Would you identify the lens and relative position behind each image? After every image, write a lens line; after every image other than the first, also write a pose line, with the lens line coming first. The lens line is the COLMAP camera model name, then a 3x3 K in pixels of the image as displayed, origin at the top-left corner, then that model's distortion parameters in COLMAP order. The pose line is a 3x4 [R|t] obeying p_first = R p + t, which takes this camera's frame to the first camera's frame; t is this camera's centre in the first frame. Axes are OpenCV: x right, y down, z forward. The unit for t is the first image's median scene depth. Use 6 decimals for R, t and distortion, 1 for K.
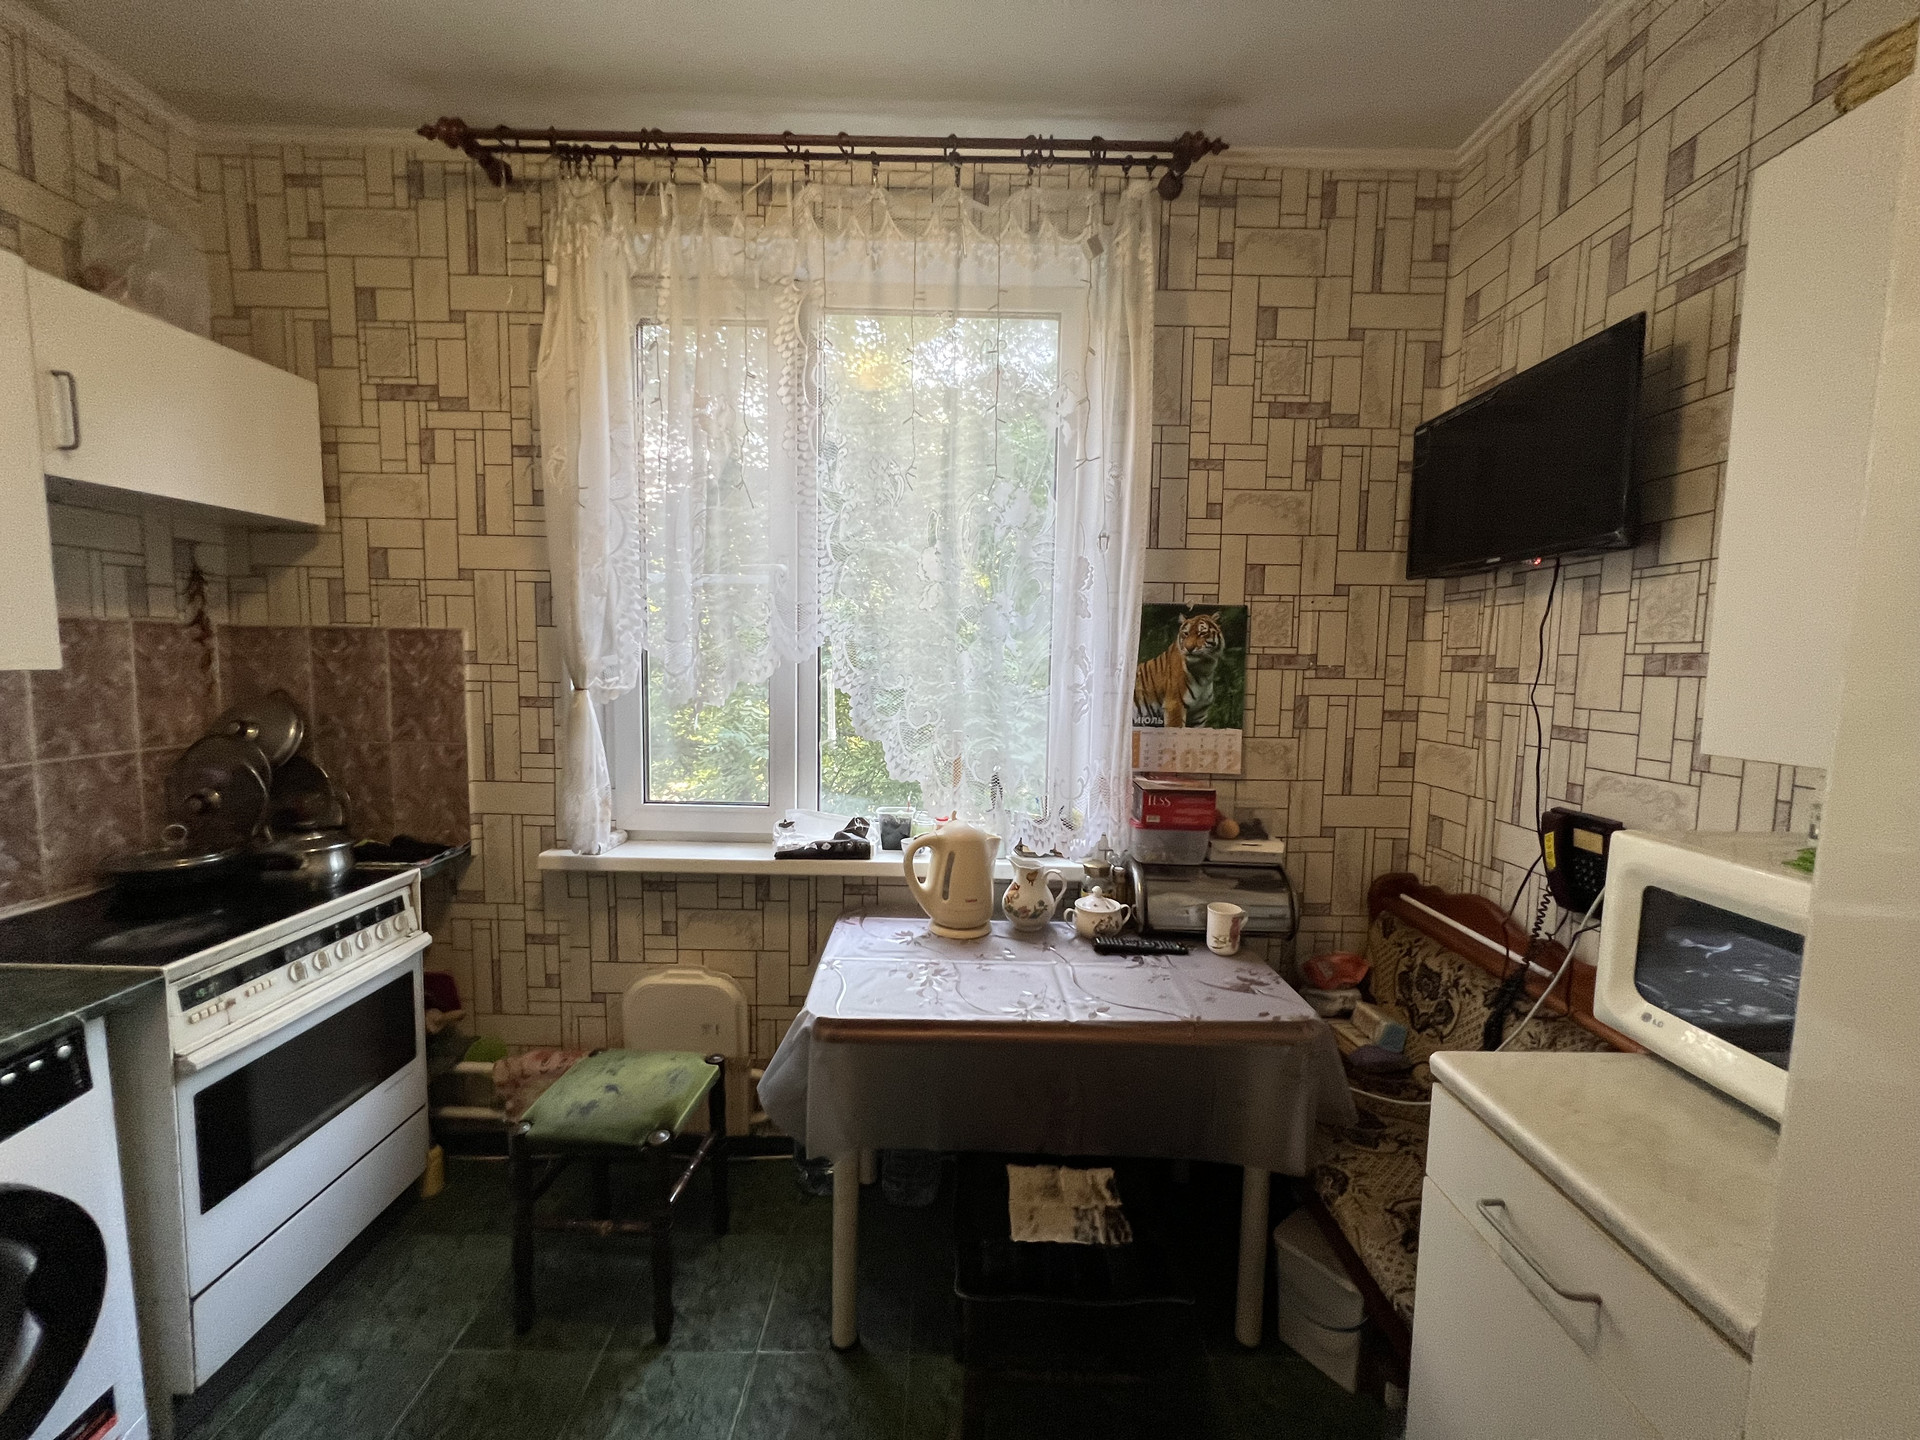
lens RADIAL K [[776.6, 0, 961.9], [0, 776.6, 723.3], [0, 0, 1]] dist [-0.001715, 0.000880]
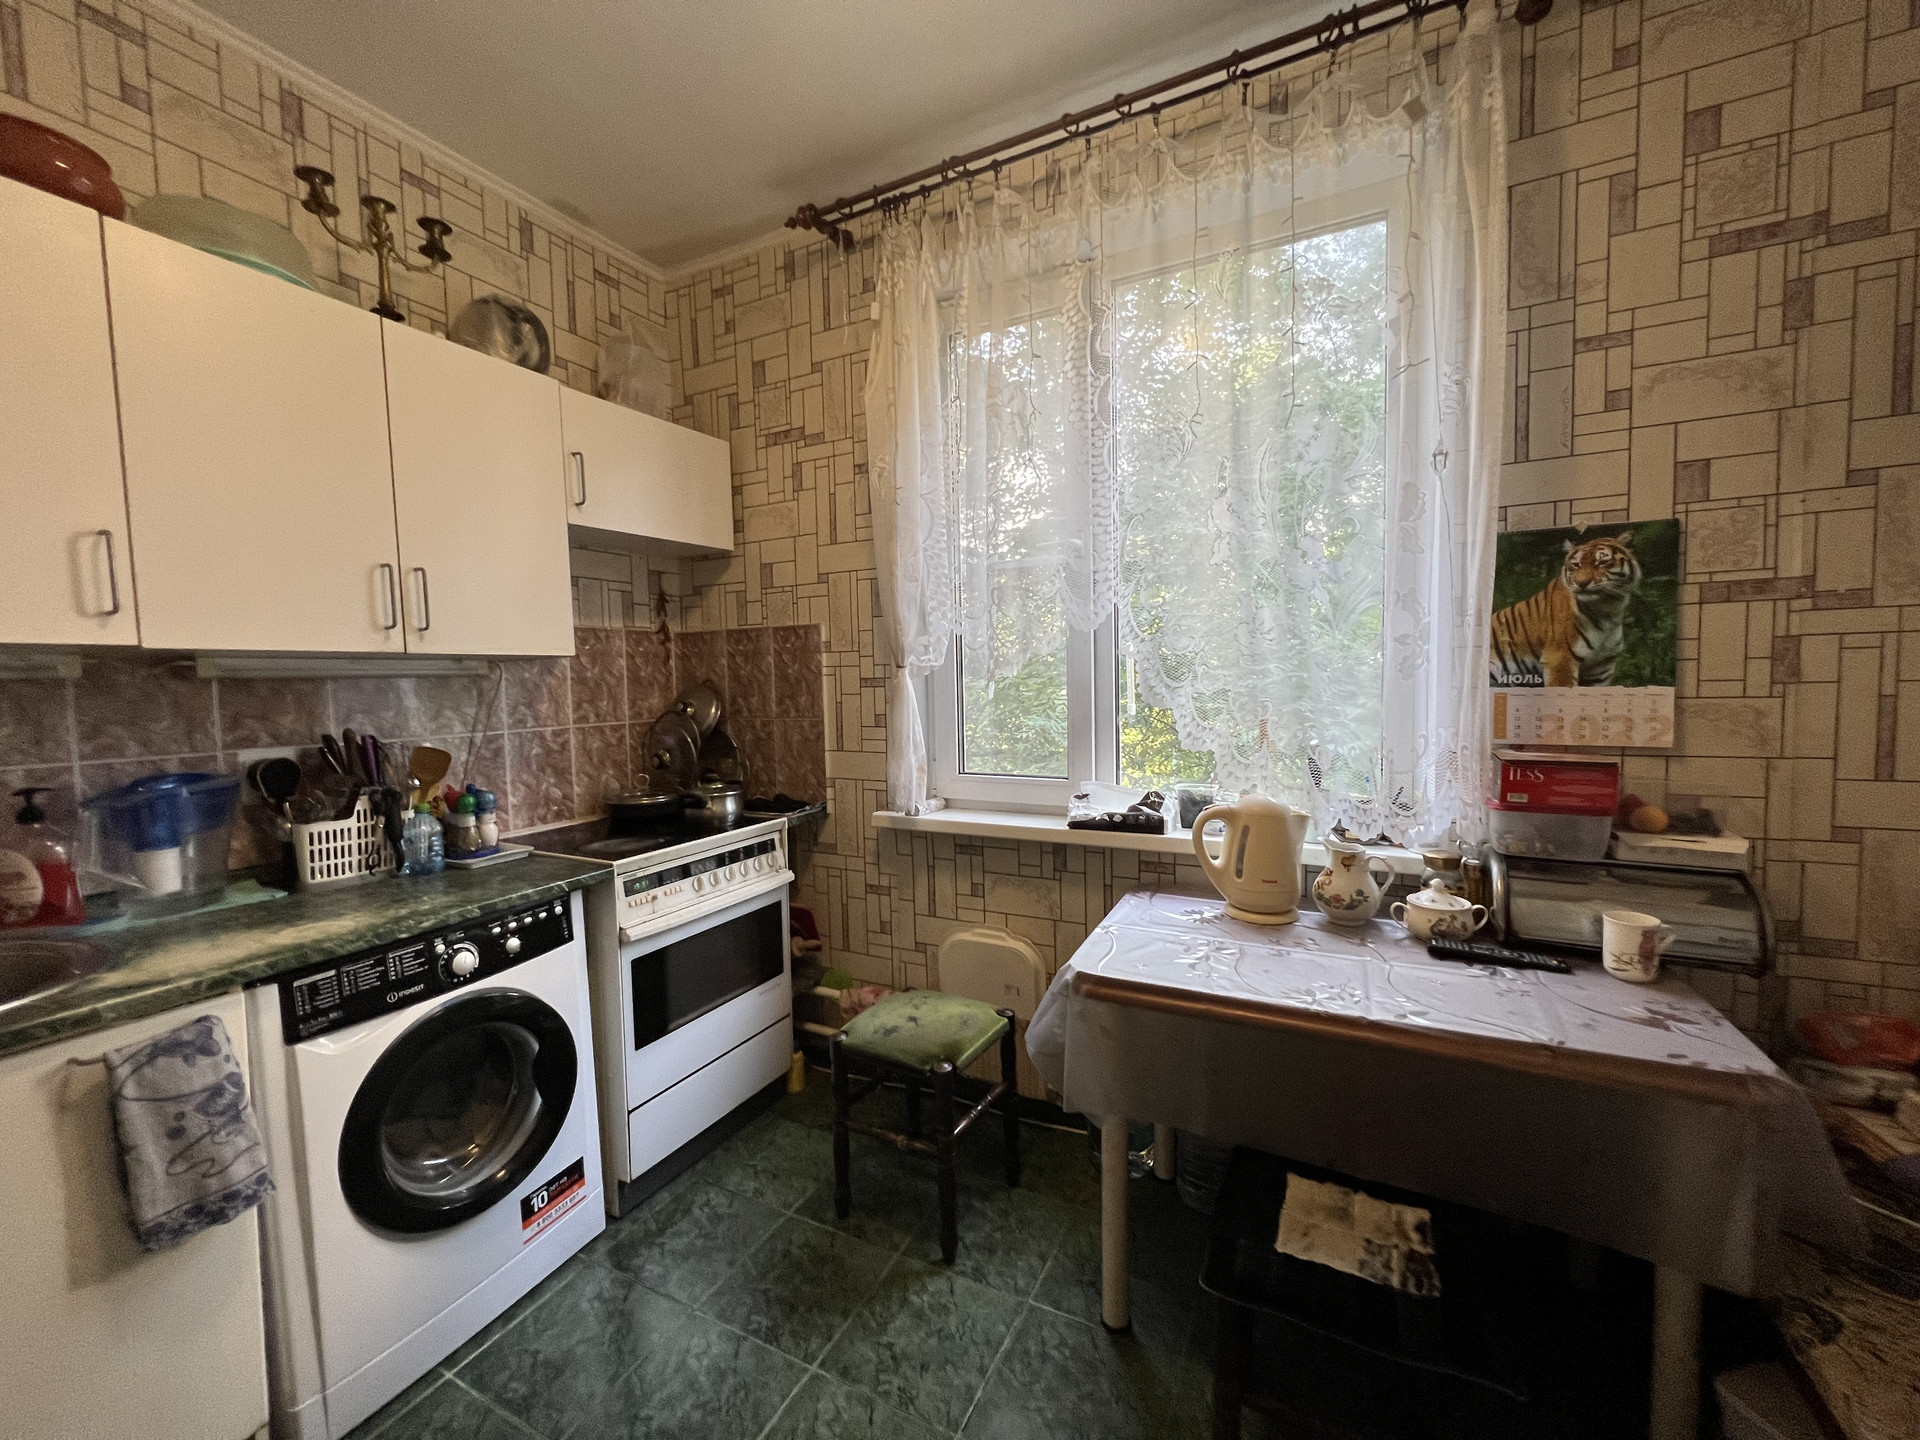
lens RADIAL K [[776.6, 0, 953.4], [0, 776.6, 723.0], [0, 0, 1]] dist [-0.001715, 0.000880]
pose [[0.885001, -0.010164, -0.465478, 0.108311], [-0.002014, 0.999669, -0.025657, 0.069548], [0.465584, 0.023644, 0.884688, 0.034590]]
